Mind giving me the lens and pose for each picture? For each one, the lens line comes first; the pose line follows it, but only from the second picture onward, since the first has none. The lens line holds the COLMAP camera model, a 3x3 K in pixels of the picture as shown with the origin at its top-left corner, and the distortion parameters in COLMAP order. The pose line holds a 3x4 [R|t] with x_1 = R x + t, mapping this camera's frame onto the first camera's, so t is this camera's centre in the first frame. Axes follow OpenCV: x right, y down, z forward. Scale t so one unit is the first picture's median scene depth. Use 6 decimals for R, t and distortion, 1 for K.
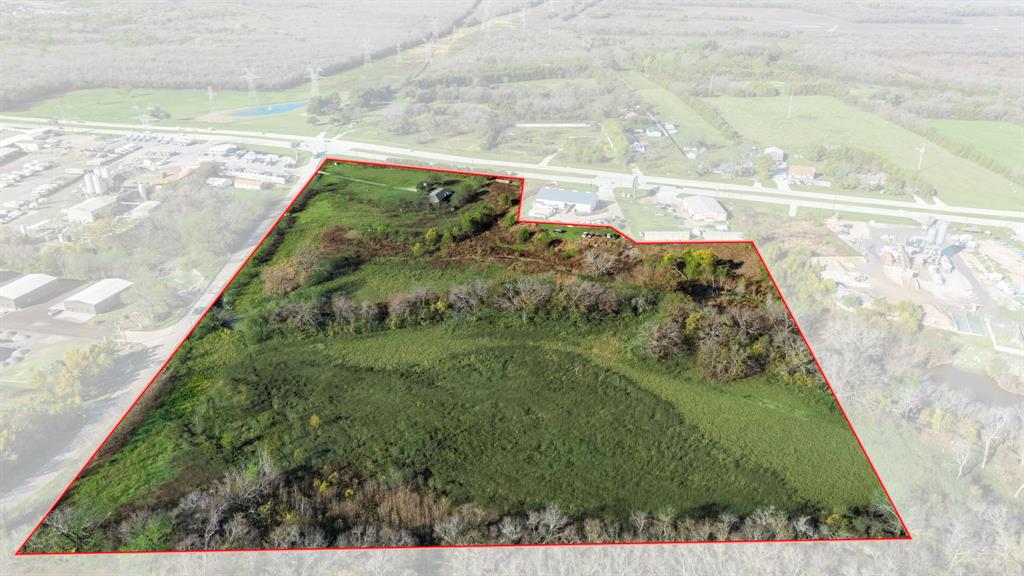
lens RADIAL K [[753.0, 0, 514.1], [0, 753.0, 288.4], [0, 0, 1]] dist [0.100246, -0.101878]
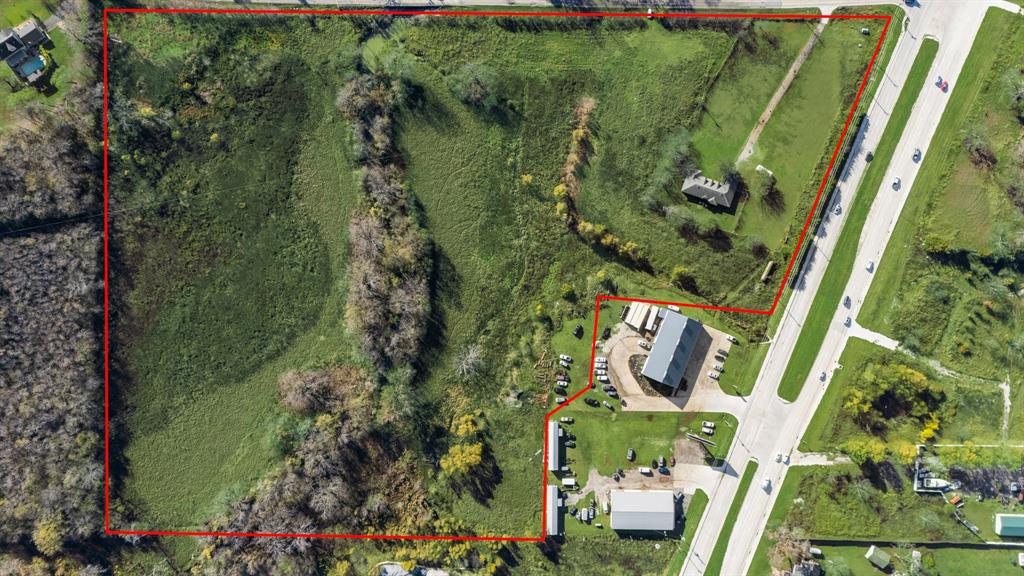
lens RADIAL K [[753.0, 0, 514.1], [0, 753.0, 288.4], [0, 0, 1]] dist [0.100246, -0.101878]
pose [[-0.032820, 0.999417, -0.009446, 0.019914], [-0.418622, -0.005164, 0.908146, -0.809884], [0.907567, 0.033759, 0.418547, 0.511929]]
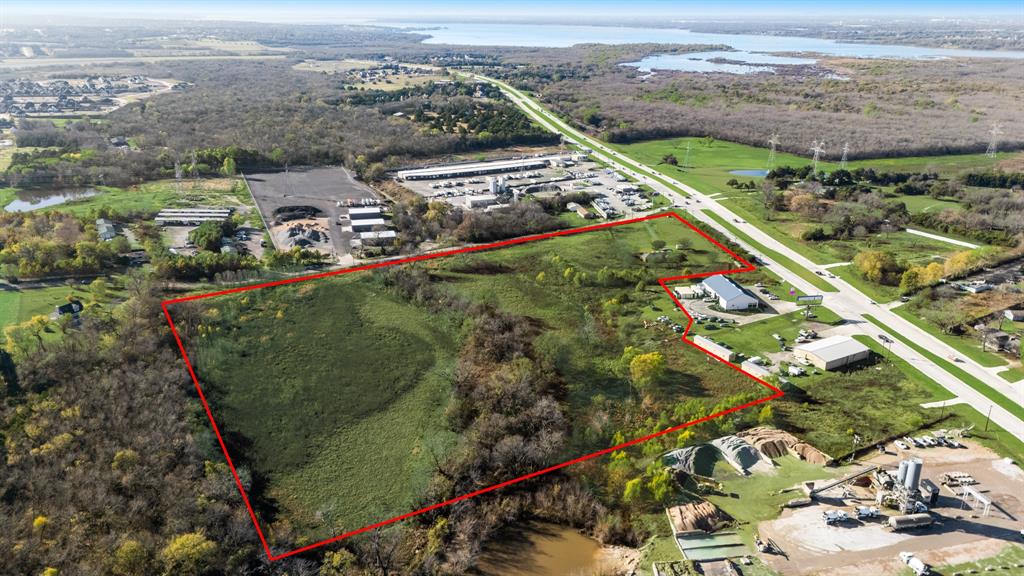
lens RADIAL K [[753.0, 0, 514.1], [0, 753.0, 288.4], [0, 0, 1]] dist [0.100246, -0.101878]
pose [[0.482262, 0.296216, -0.824427, 0.732799], [-0.361522, 0.924518, 0.120701, -0.142948], [0.797951, 0.239839, 0.552949, 0.274724]]
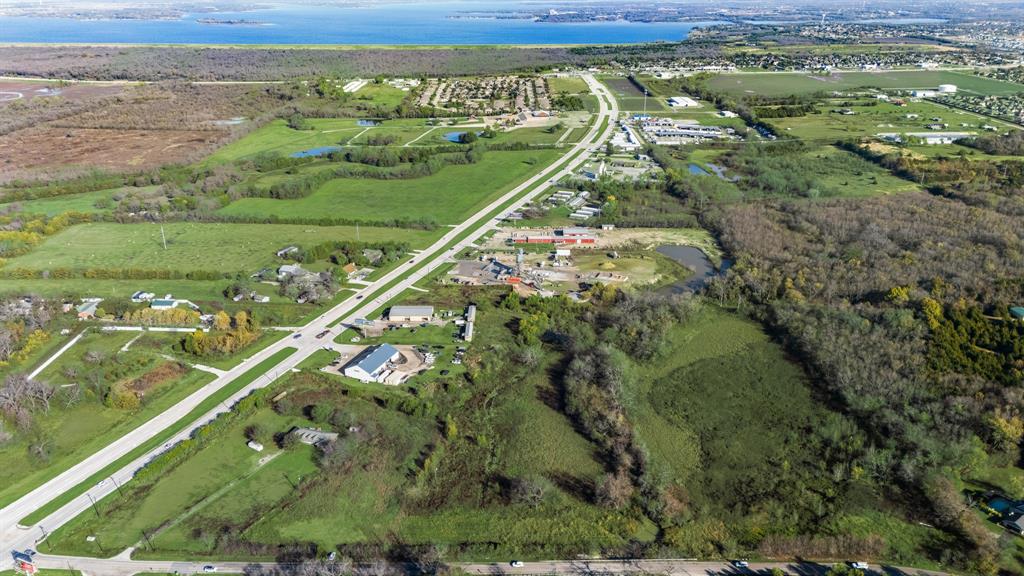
lens RADIAL K [[753.0, 0, 514.1], [0, 753.0, 288.4], [0, 0, 1]] dist [0.100246, -0.101878]
pose [[0.025052, -0.380144, 0.924588, -0.875141], [0.407698, 0.848354, 0.337754, -0.489778], [-0.912773, 0.368491, 0.176237, 0.613298]]
